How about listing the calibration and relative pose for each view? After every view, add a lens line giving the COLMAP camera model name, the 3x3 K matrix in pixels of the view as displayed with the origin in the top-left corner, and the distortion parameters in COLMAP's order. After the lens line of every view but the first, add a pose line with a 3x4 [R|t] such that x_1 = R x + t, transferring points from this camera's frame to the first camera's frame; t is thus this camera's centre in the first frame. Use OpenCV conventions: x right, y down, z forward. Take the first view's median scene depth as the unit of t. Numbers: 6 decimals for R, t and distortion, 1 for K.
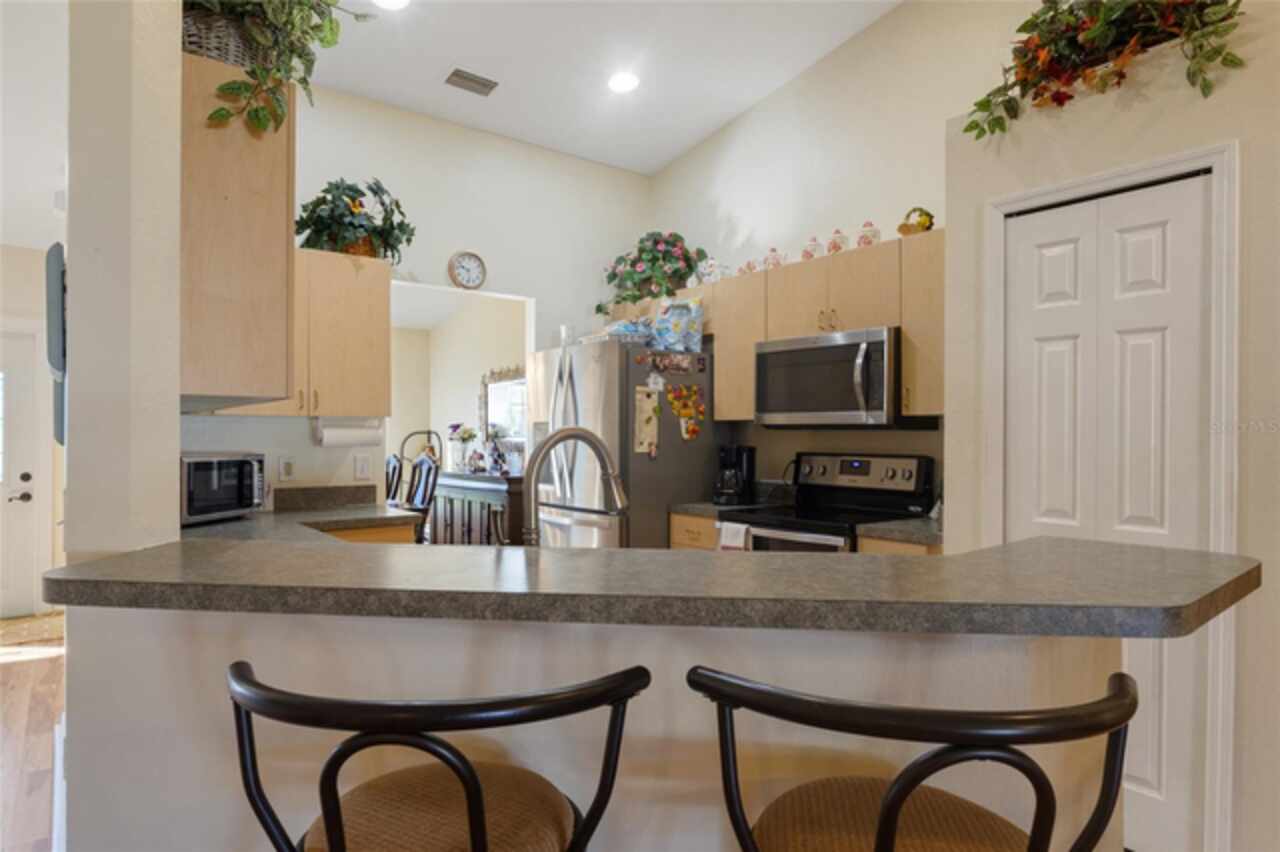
lens RADIAL K [[736.7, 0, 641.3], [0, 736.7, 442.9], [0, 0, 1]] dist [0.001117, 0.000260]
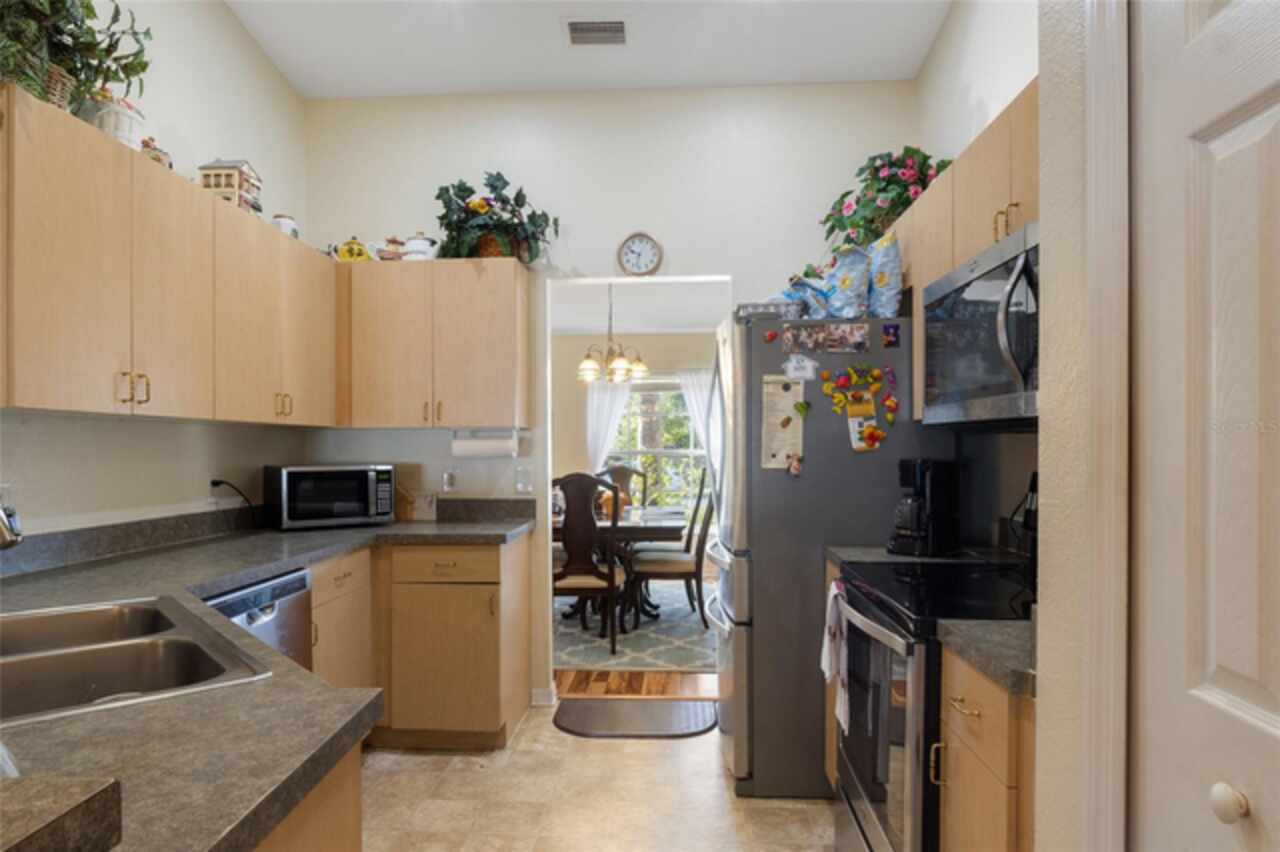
lens RADIAL K [[745.9, 0, 639.4], [0, 745.9, 459.4], [0, 0, 1]] dist [-0.000562, -0.000198]
pose [[0.751197, 0.004923, -0.660059, 0.366225], [-0.001874, 0.999984, 0.005325, 0.000756], [0.660075, -0.002764, 0.751195, 0.369677]]
